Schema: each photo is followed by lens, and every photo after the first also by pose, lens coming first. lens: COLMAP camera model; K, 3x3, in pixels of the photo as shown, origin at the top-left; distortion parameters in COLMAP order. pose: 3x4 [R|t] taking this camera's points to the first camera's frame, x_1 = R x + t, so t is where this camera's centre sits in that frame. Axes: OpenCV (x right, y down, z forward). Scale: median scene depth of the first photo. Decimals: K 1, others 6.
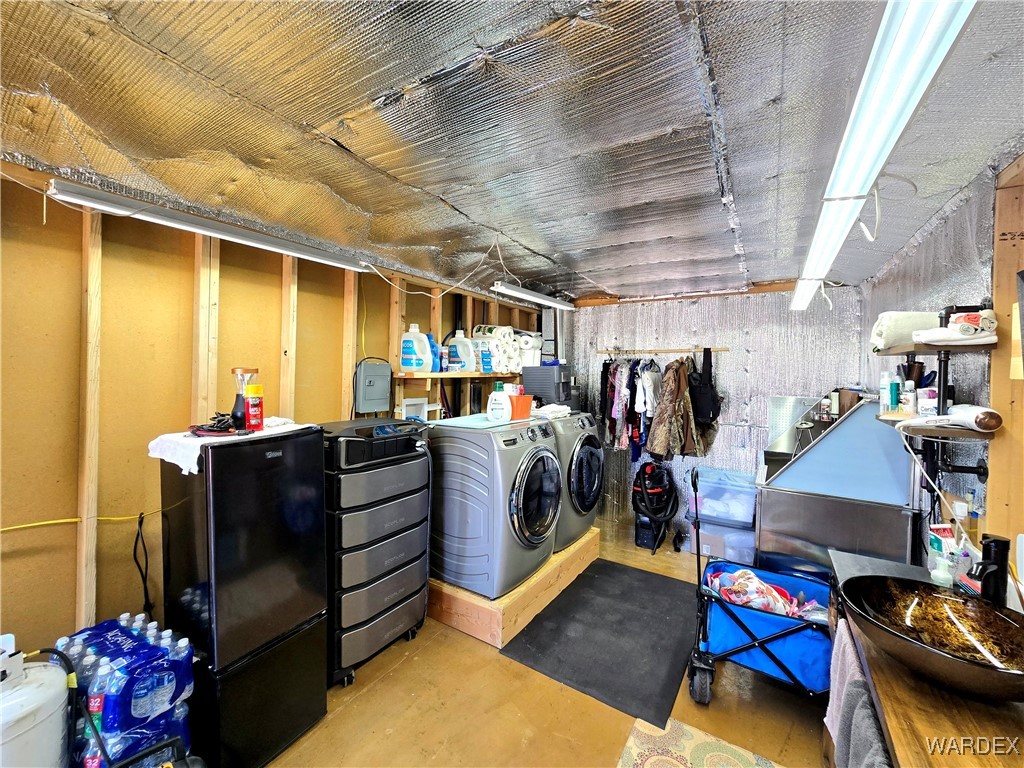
lens RADIAL K [[427.0, 0, 504.5], [0, 427.0, 377.1], [0, 0, 1]] dist [0.003682, 0.001384]
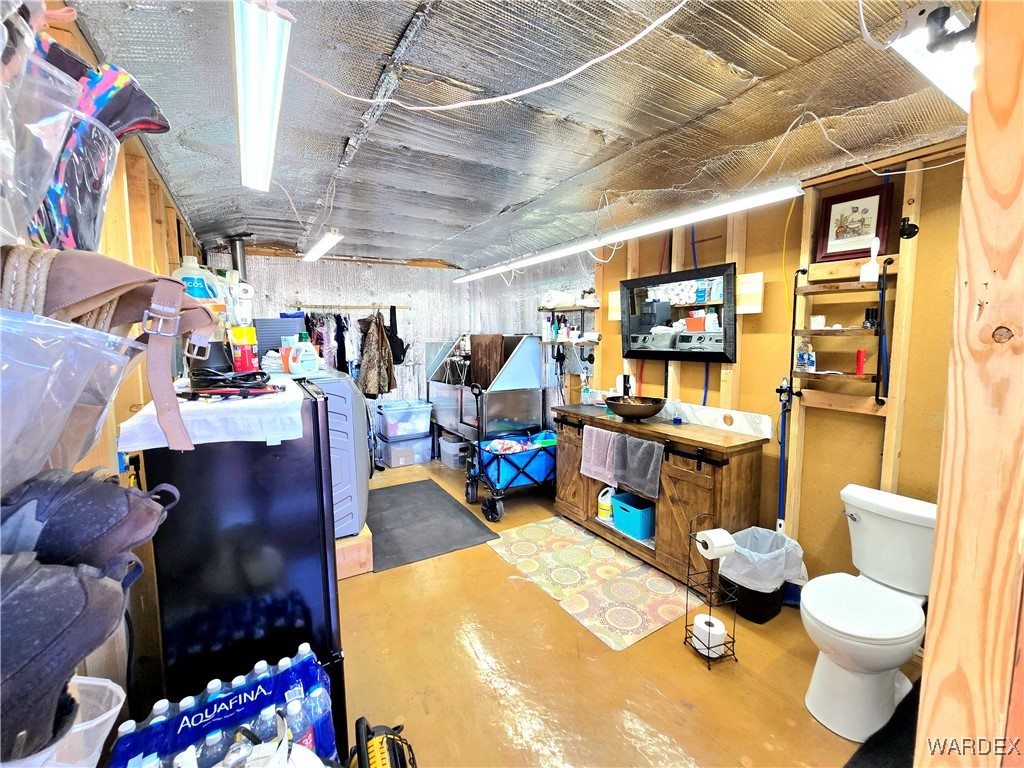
lens RADIAL K [[427.0, 0, 504.3], [0, 427.0, 376.9], [0, 0, 1]] dist [0.003682, 0.001384]
pose [[0.448655, -0.108303, 0.887118, -0.779510], [0.031968, 0.993940, 0.105177, 0.027314], [-0.893133, -0.018829, 0.449398, 0.200397]]
